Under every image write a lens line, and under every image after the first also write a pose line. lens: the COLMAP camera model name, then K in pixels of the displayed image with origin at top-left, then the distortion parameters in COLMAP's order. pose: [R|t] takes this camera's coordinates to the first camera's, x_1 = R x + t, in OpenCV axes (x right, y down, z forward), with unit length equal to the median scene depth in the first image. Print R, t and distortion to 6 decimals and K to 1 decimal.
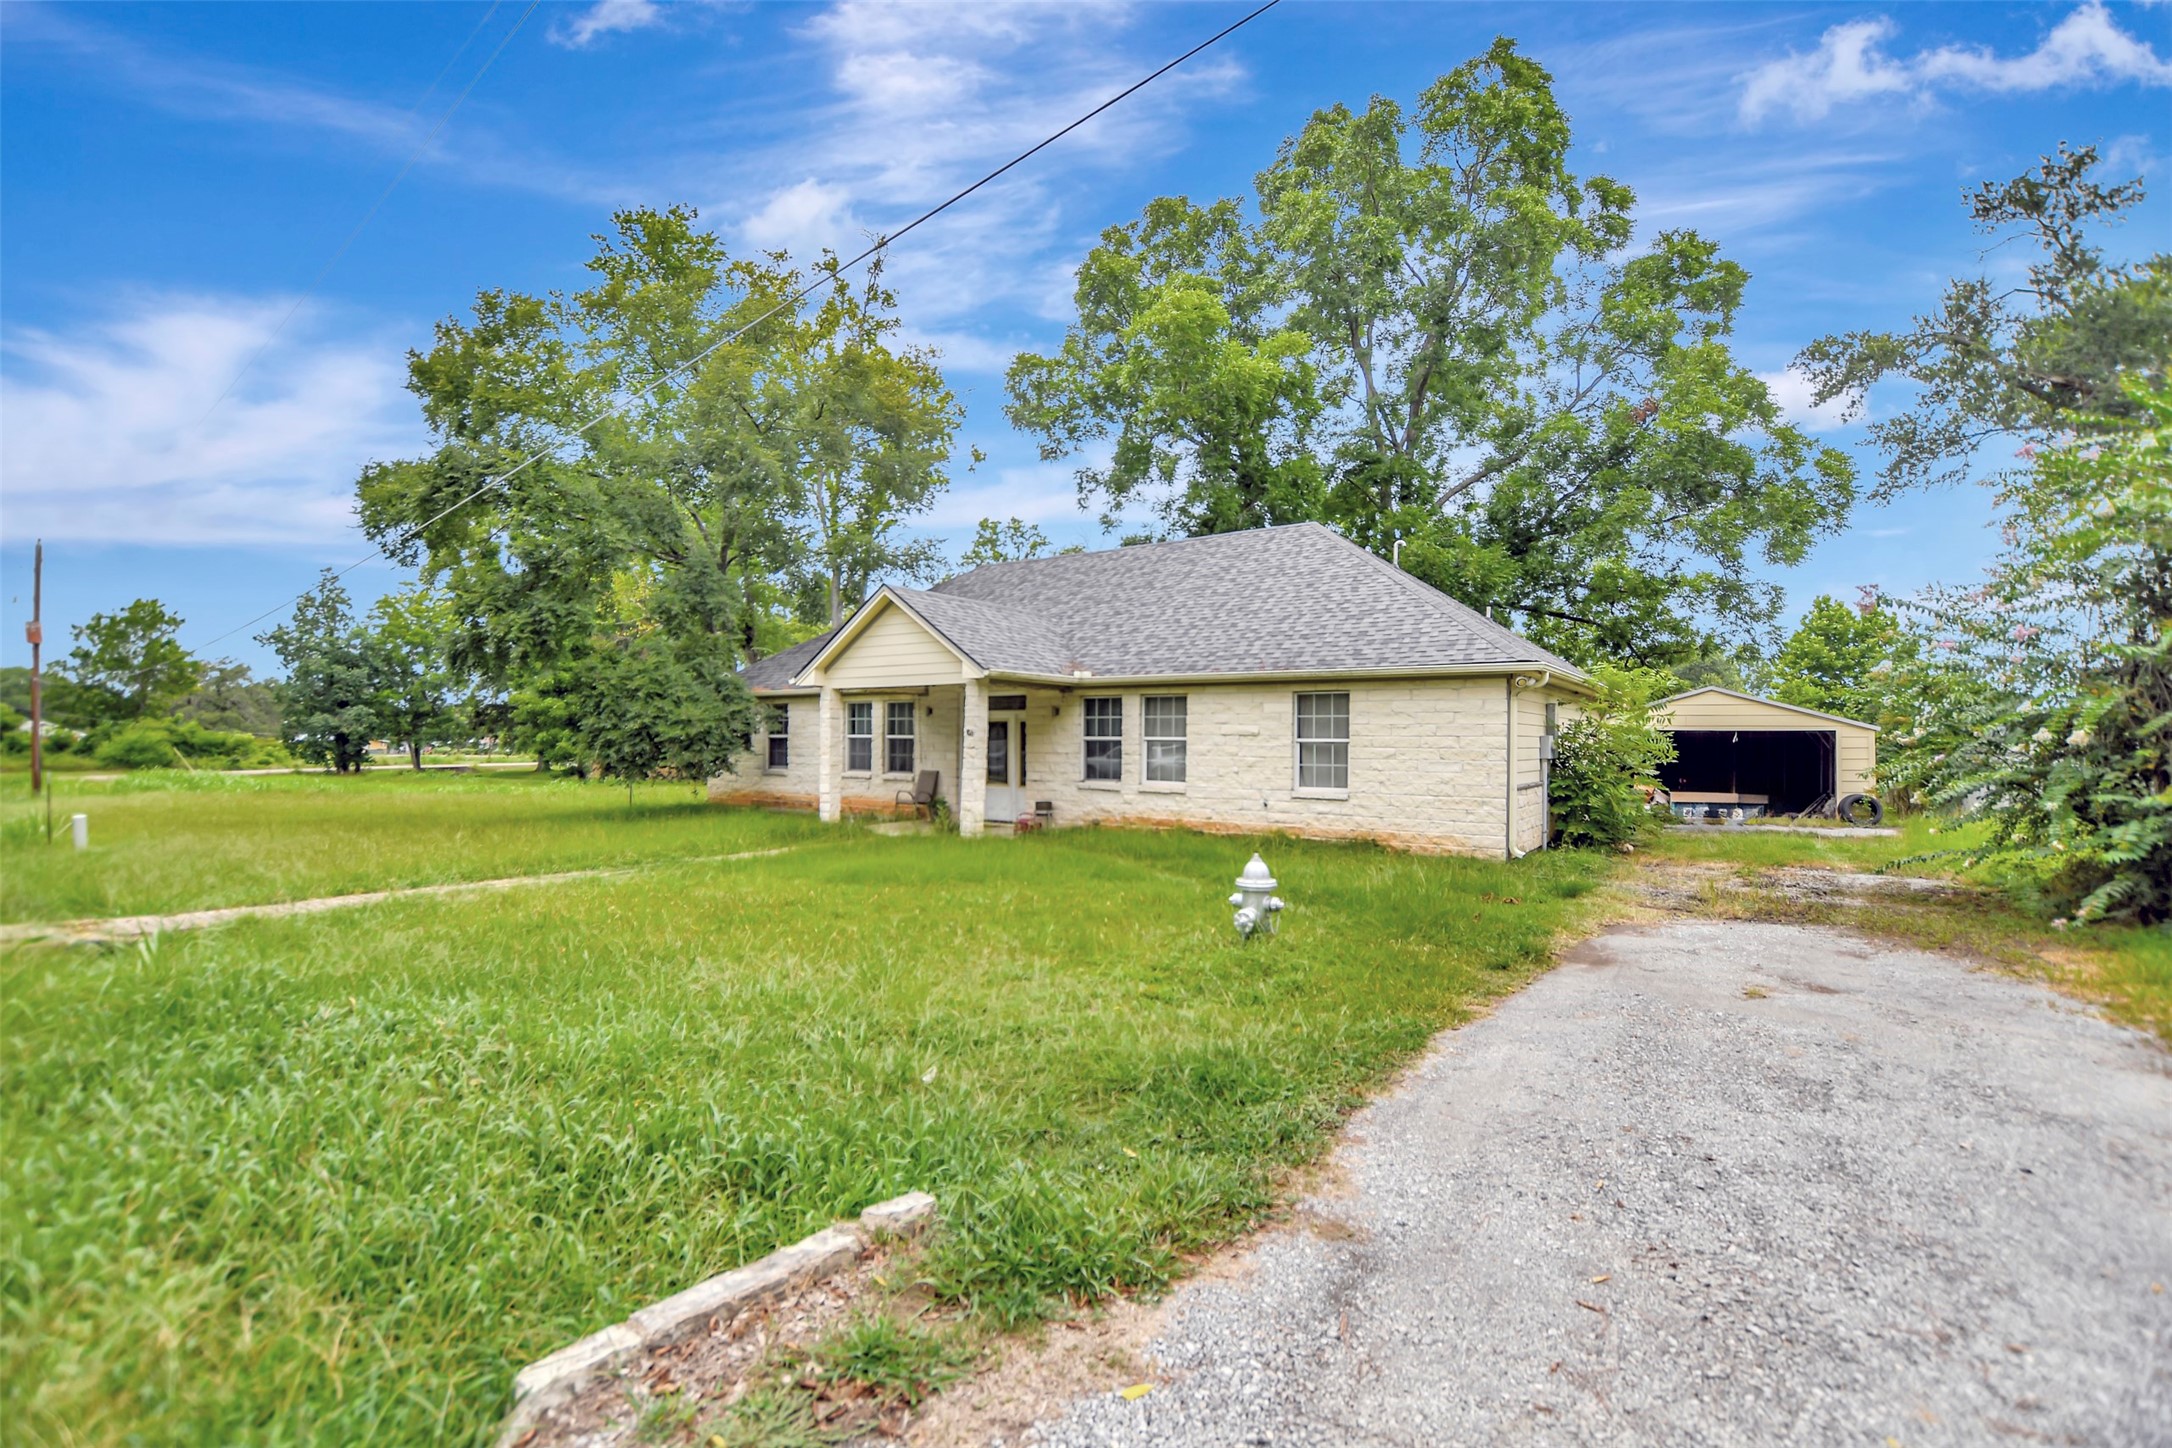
lens RADIAL K [[982.3, 0, 1053.1], [0, 982.3, 749.7], [0, 0, 1]] dist [-0.016668, 0.000455]
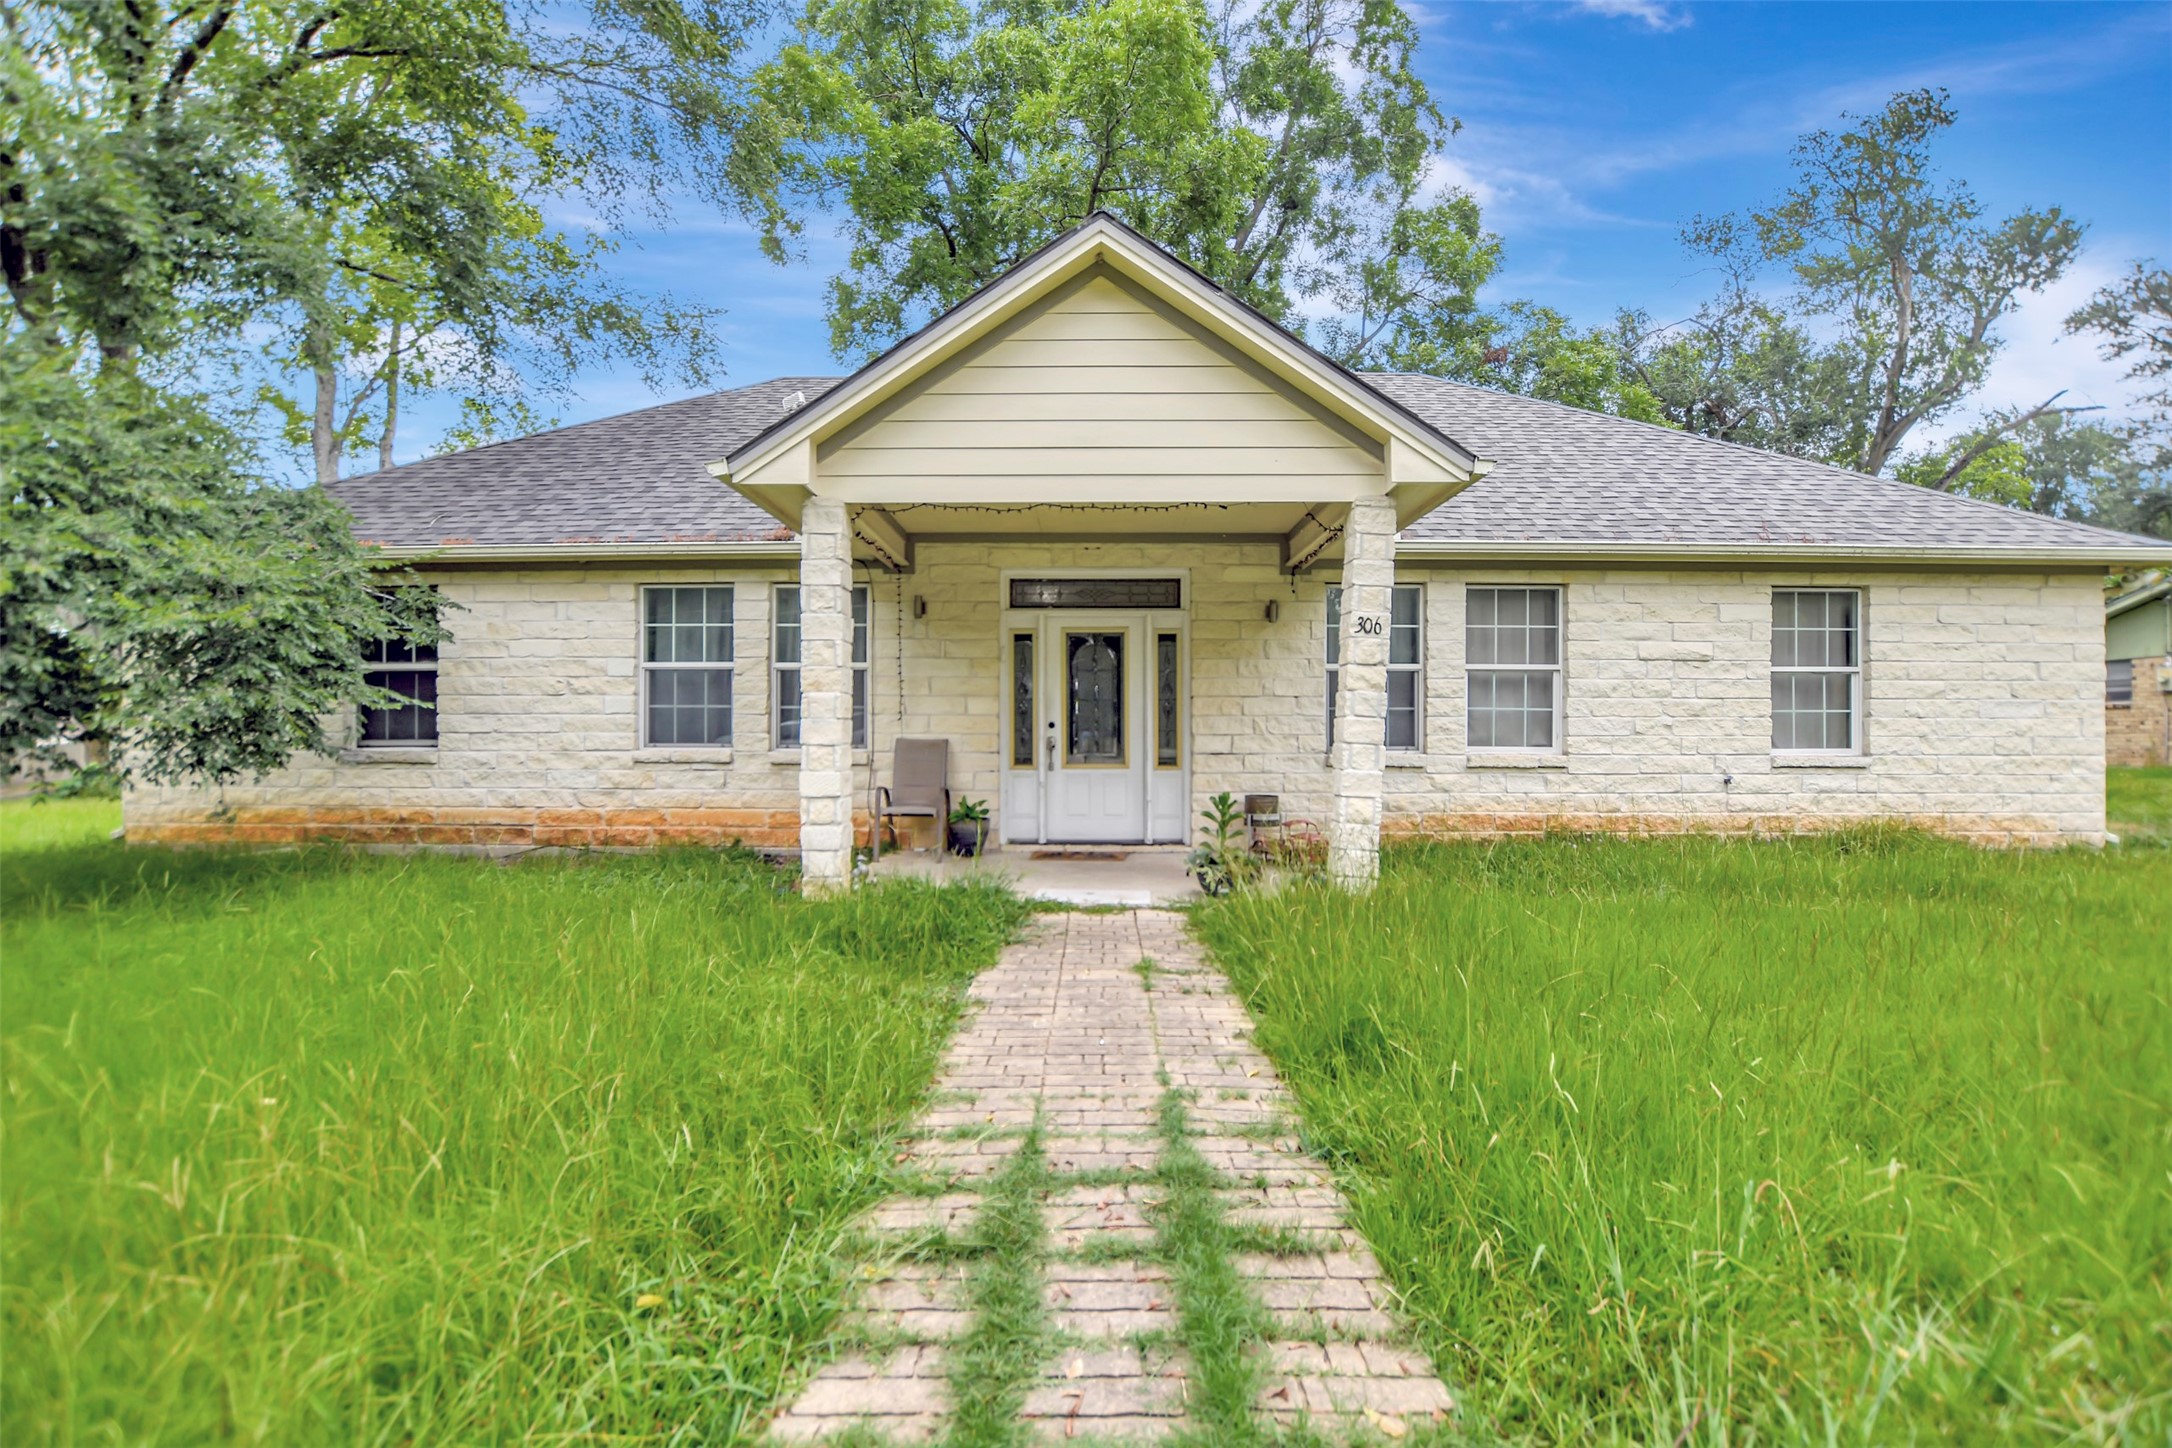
lens RADIAL K [[982.3, 0, 1053.1], [0, 982.3, 749.7], [0, 0, 1]] dist [-0.016668, 0.000455]
pose [[0.817423, -0.006984, 0.575995, -0.357577], [0.009069, 0.999959, -0.000747, 0.028849], [-0.575966, 0.005834, 0.817453, 0.634488]]
